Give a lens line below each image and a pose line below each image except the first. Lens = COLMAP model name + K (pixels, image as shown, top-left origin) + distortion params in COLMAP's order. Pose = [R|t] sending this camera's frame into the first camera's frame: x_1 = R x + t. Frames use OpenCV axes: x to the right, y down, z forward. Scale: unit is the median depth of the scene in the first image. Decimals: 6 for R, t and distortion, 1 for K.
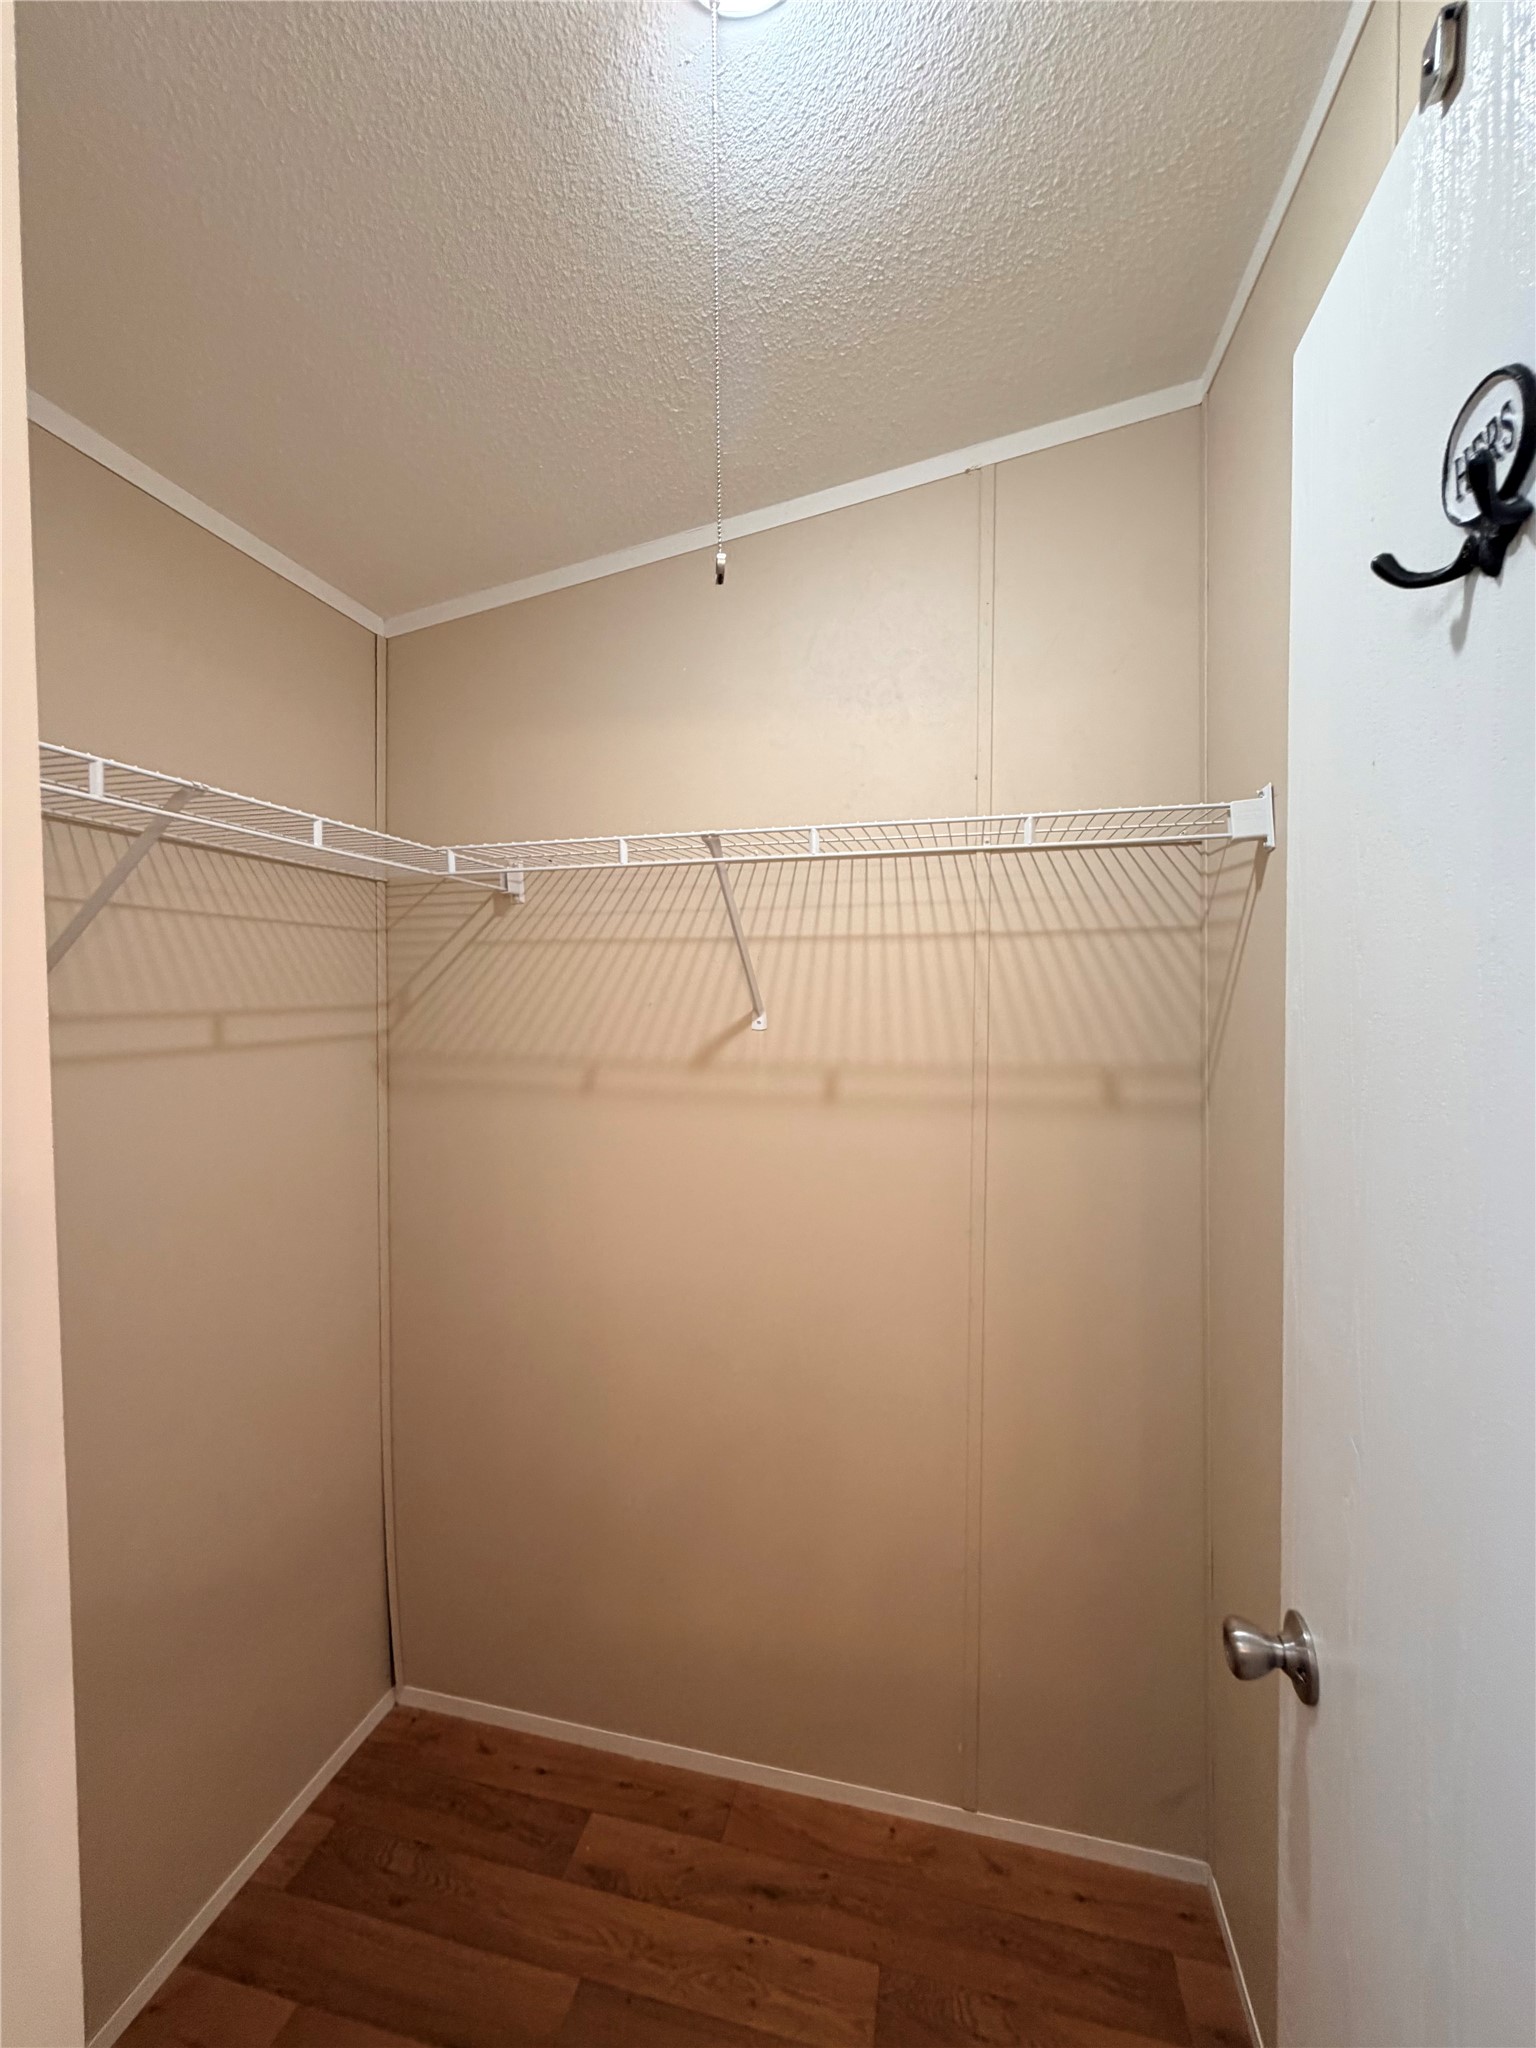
lens RADIAL K [[817.9, 0, 768.0], [0, 817.9, 1024.0], [0, 0, 1]] dist [0.001512, 0.000223]
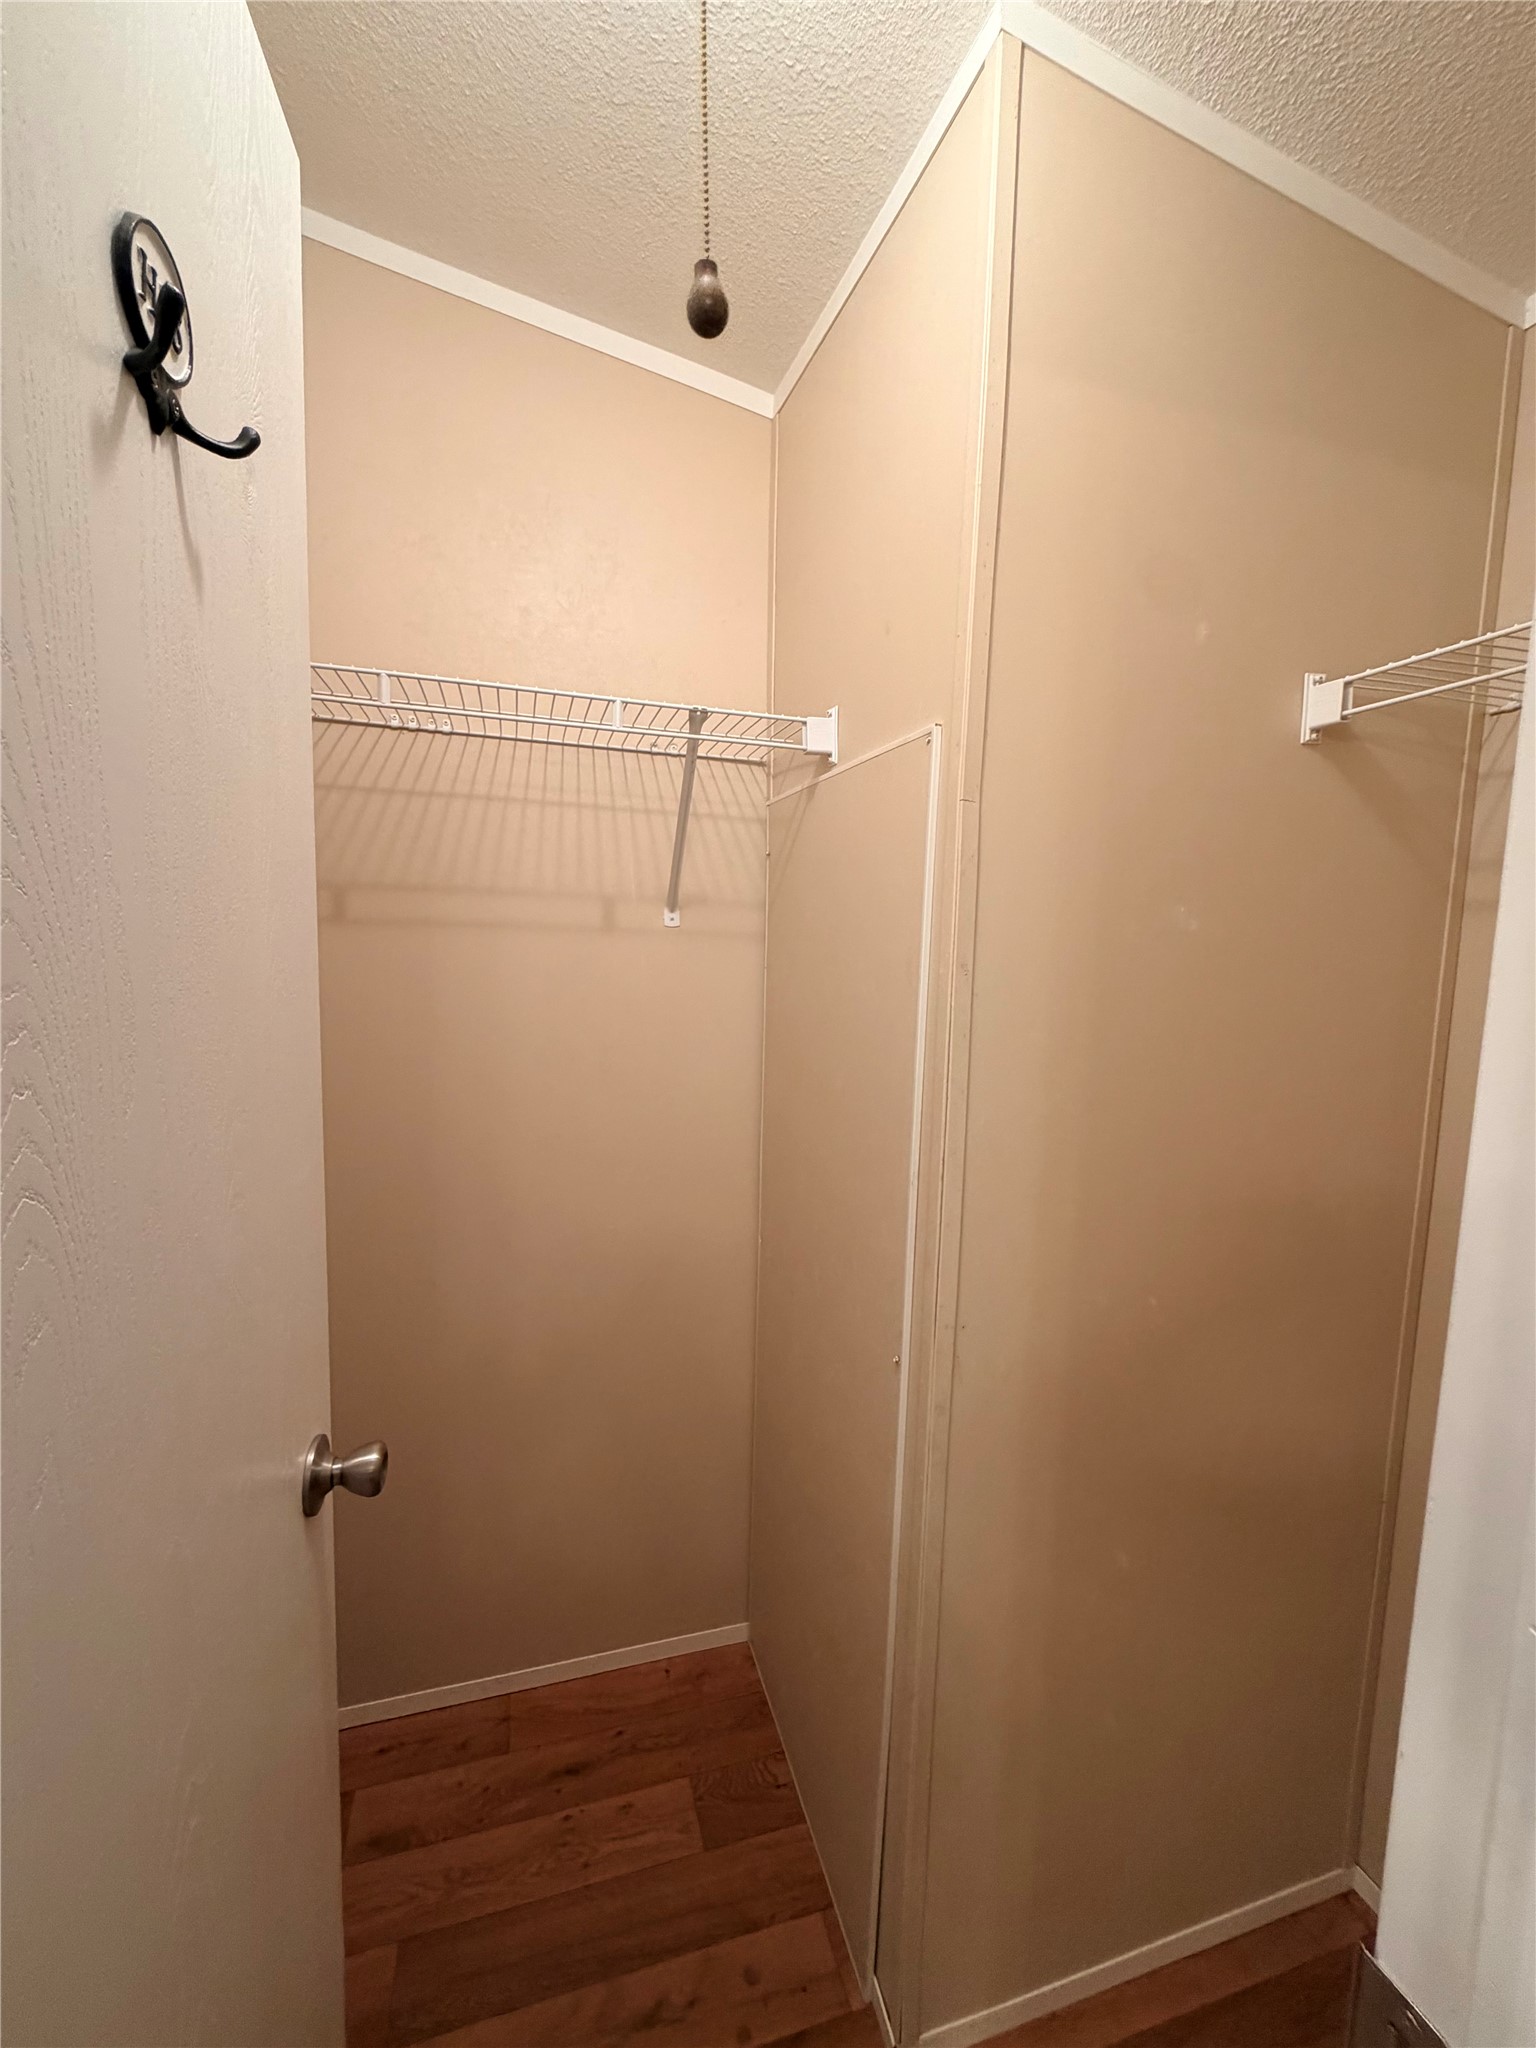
lens RADIAL K [[857.2, 0, 768.0], [0, 857.2, 1024.0], [0, 0, 1]] dist [-0.002560, -0.000080]
pose [[0.861766, -0.031848, 0.506306, -0.300474], [-0.032015, 0.992624, 0.116930, 0.001108], [-0.506295, -0.116976, 0.854390, 0.073066]]
